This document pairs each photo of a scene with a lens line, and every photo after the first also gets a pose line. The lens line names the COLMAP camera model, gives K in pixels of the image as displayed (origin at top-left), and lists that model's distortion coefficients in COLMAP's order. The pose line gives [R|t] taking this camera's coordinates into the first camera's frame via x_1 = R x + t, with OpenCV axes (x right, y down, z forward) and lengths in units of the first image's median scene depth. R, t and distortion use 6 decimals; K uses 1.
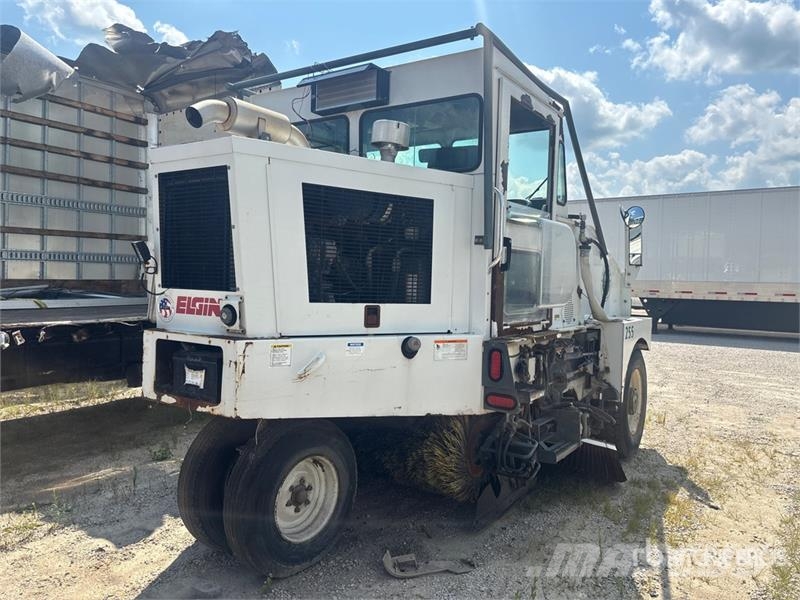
lens RADIAL K [[594.1, 0, 400.0], [0, 594.1, 300.0], [0, 0, 1]] dist [0.026503, 0.000879]
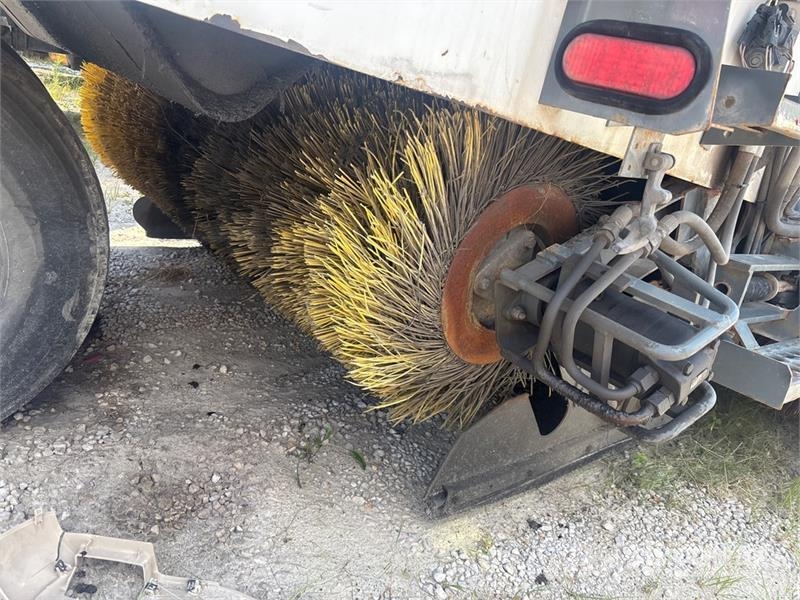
lens RADIAL K [[592.9, 0, 400.0], [0, 592.9, 300.0], [0, 0, 1]] dist [0.141847, -0.257069]
pose [[0.931014, 0.274096, -0.241009, 0.159588], [-0.201454, 0.936539, 0.286899, 0.189901], [0.304352, -0.218554, 0.927148, 0.725170]]
